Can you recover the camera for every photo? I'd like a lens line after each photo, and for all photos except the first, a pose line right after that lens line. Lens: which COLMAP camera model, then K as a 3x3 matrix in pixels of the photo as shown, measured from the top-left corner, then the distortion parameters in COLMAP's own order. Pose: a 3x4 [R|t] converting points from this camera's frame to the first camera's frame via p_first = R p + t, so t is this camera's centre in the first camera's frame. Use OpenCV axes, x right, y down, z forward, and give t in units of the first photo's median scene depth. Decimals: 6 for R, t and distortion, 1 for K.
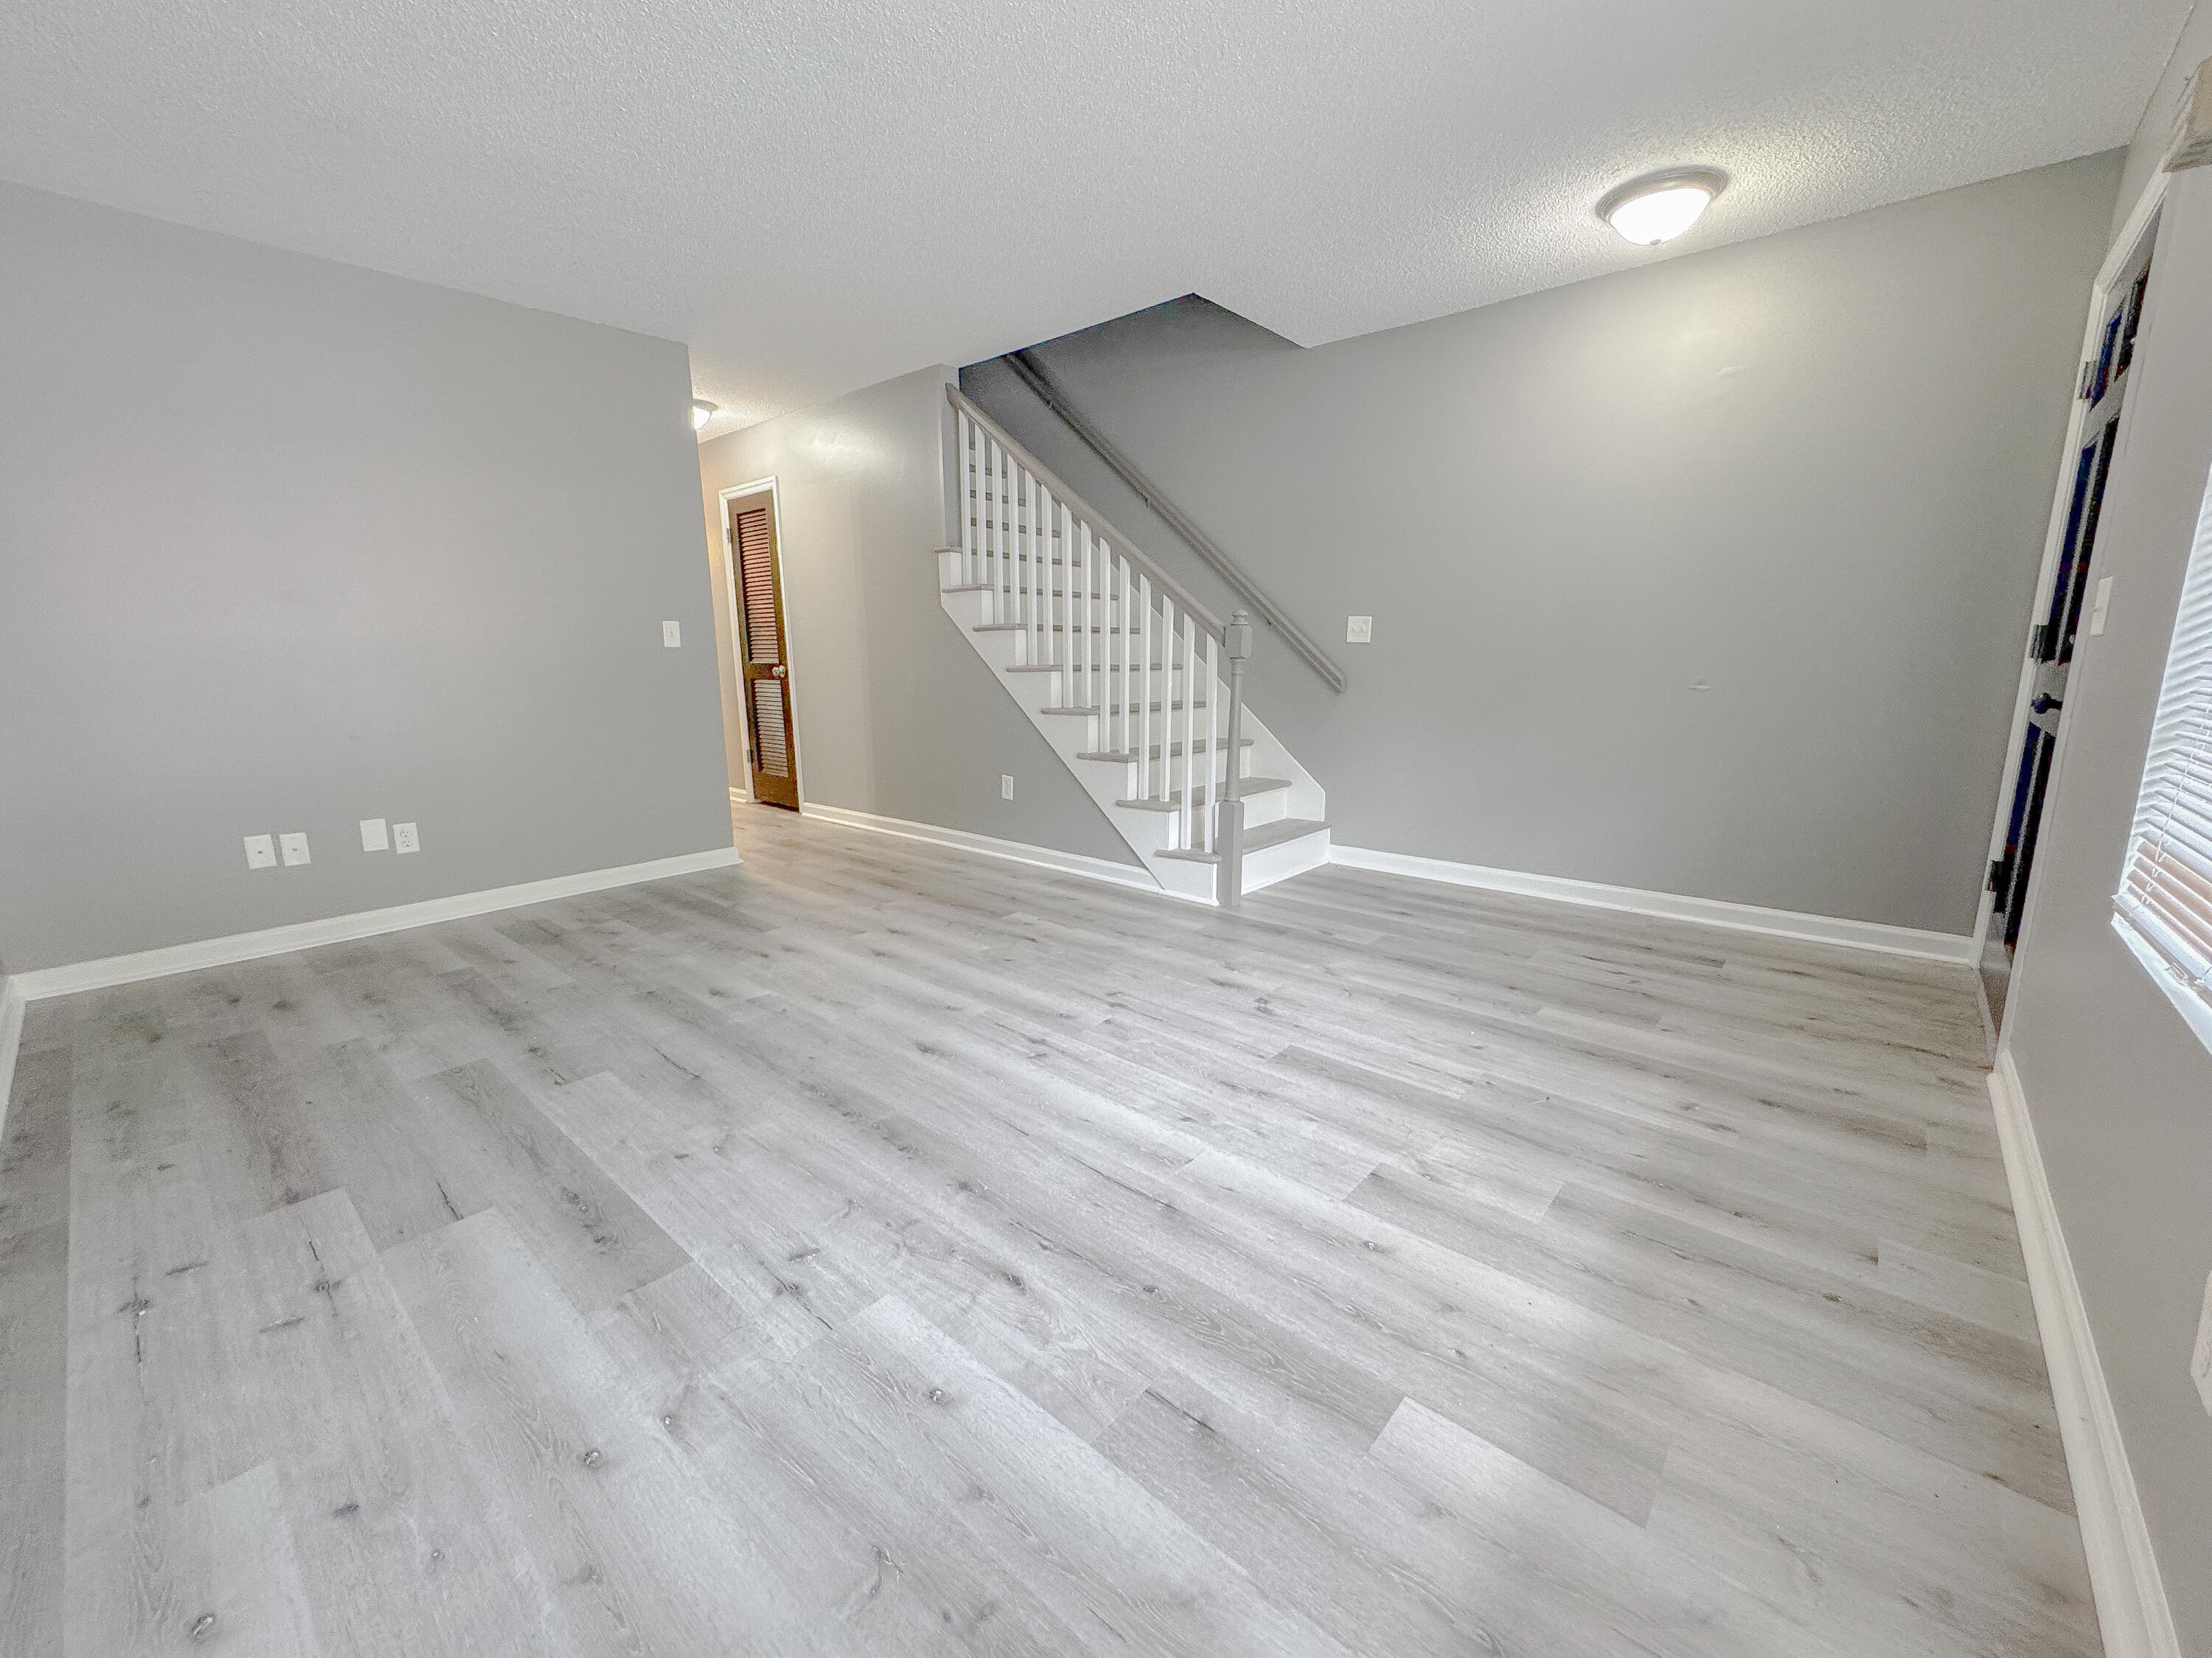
lens RADIAL K [[892.3, 0, 1106.0], [0, 892.3, 829.0], [0, 0, 1]] dist [-0.000284, -0.000181]
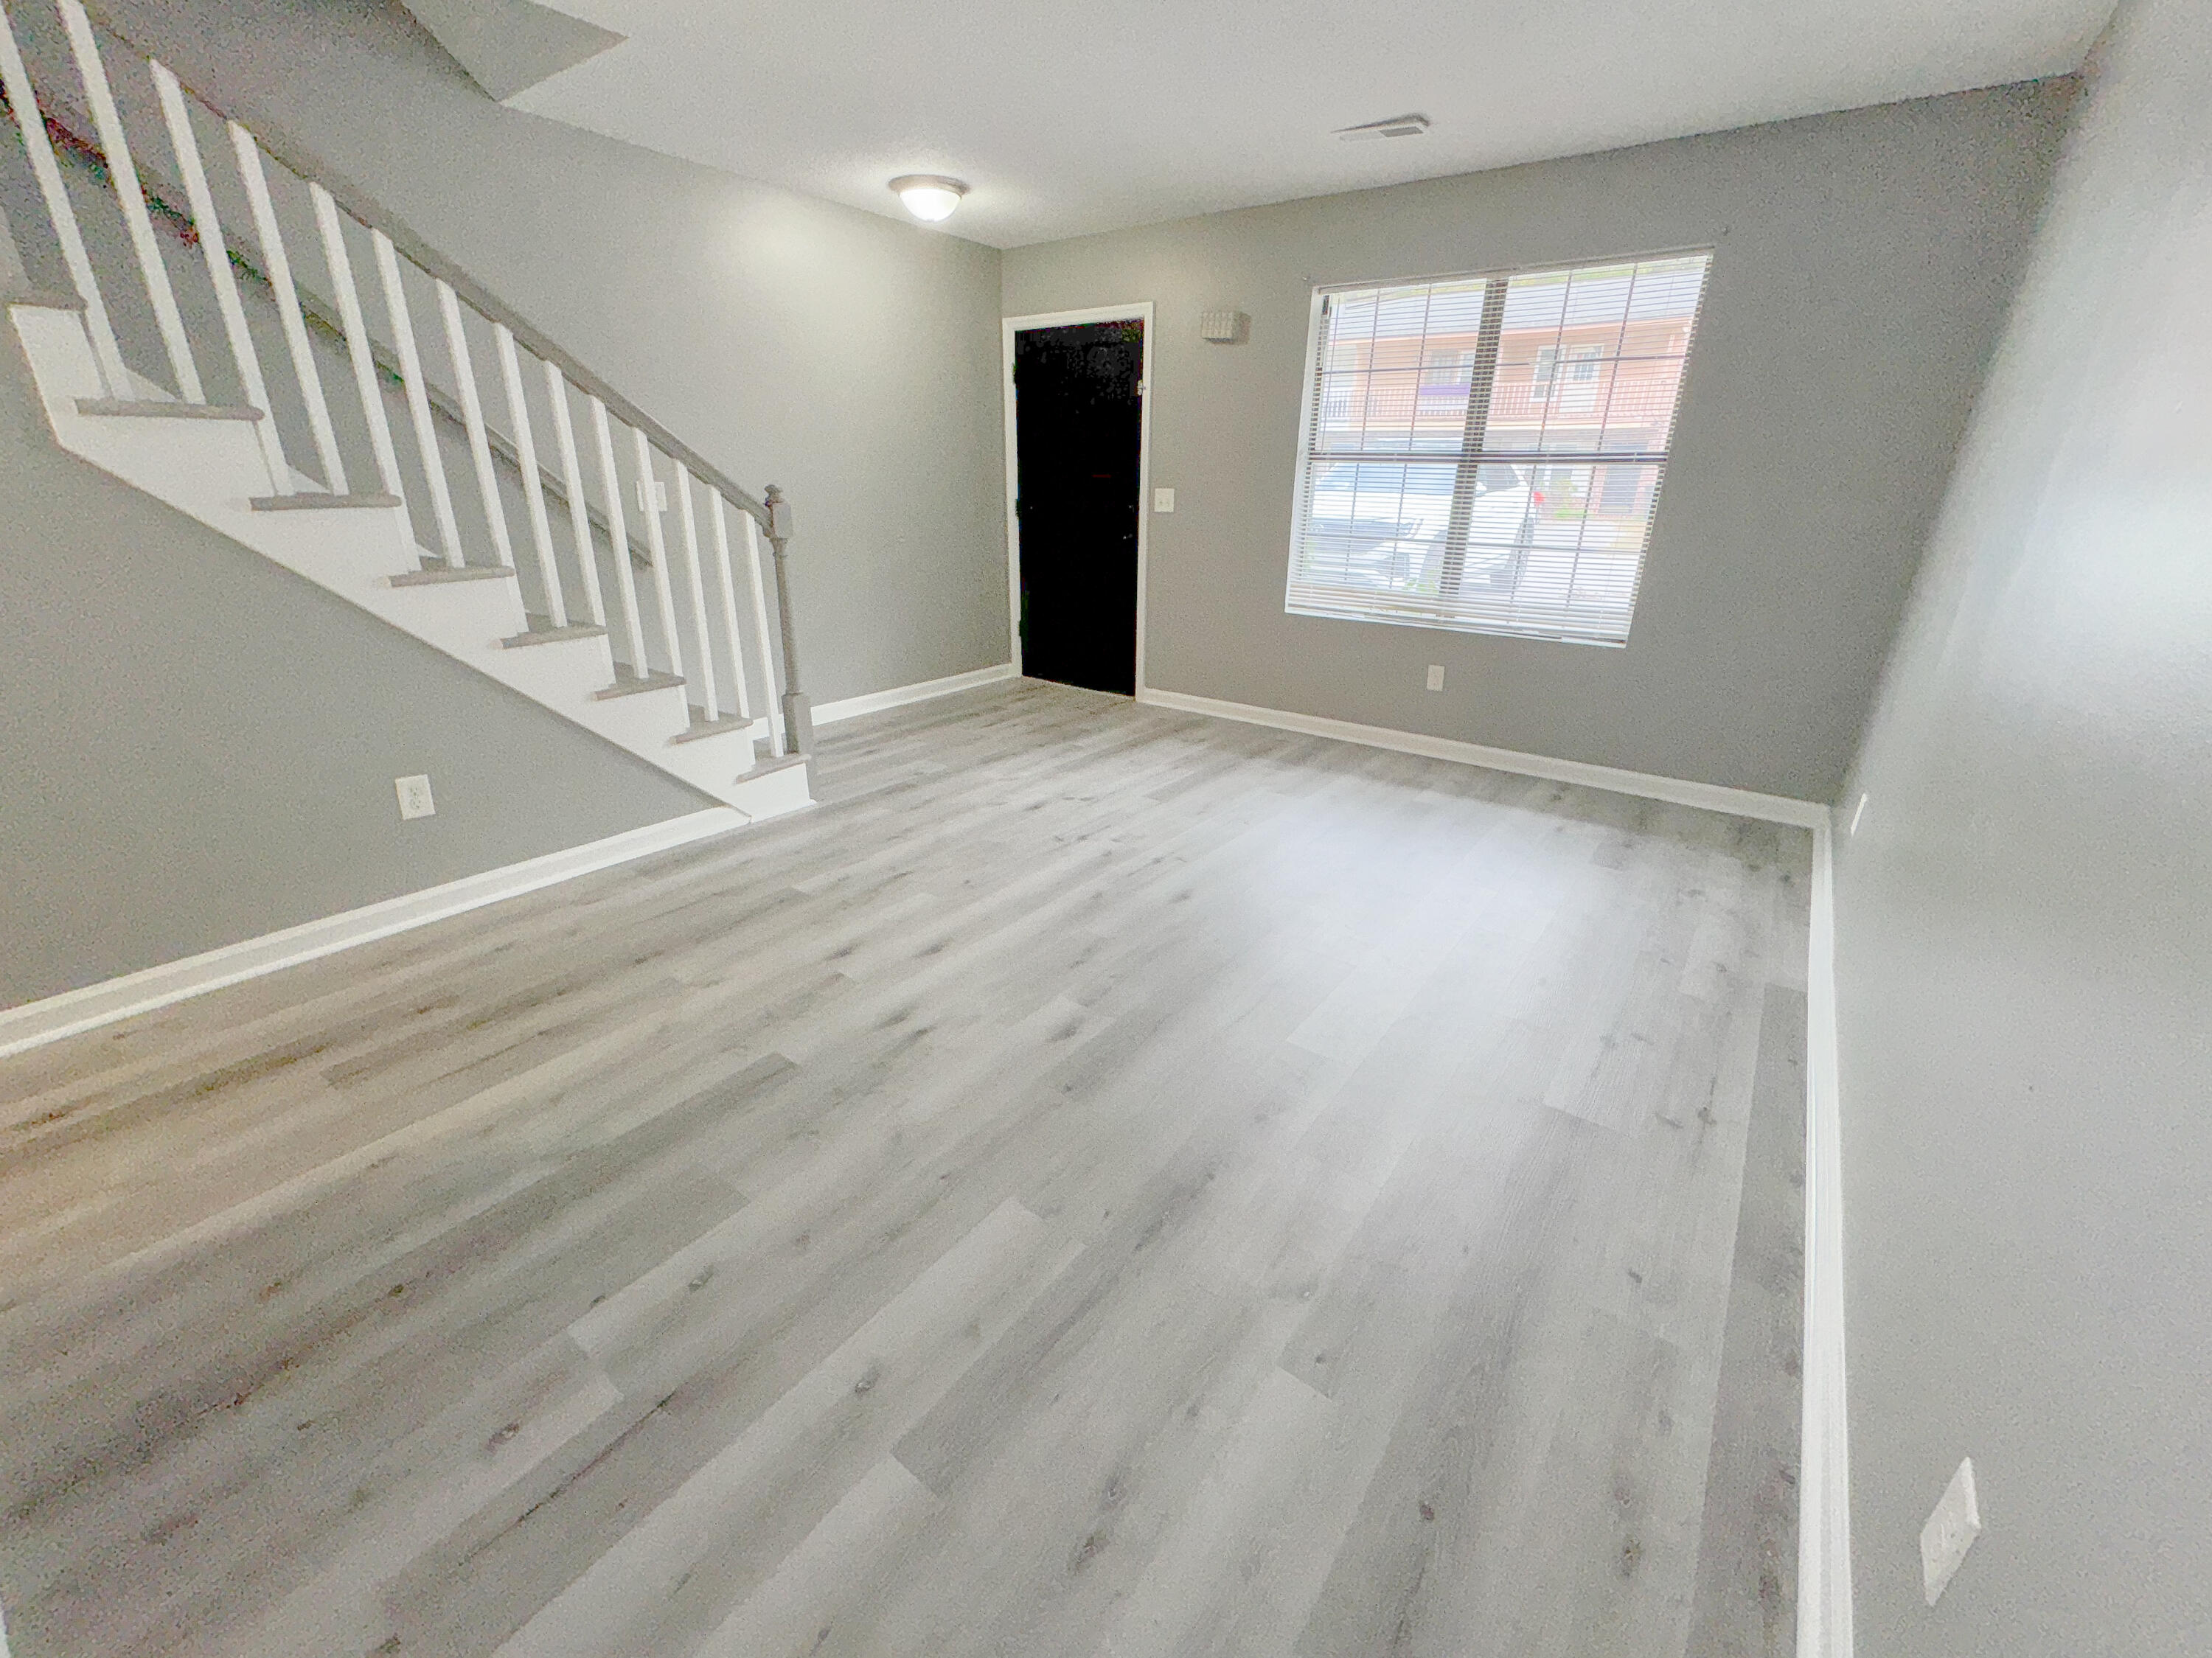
lens RADIAL K [[892.3, 0, 1106.0], [0, 892.3, 829.0], [0, 0, 1]] dist [-0.000284, -0.000181]
pose [[-0.078118, -0.361917, 0.928931, -1.058691], [0.181163, 0.911112, 0.370210, -0.247478], [-0.980346, 0.197208, -0.005608, 0.909937]]
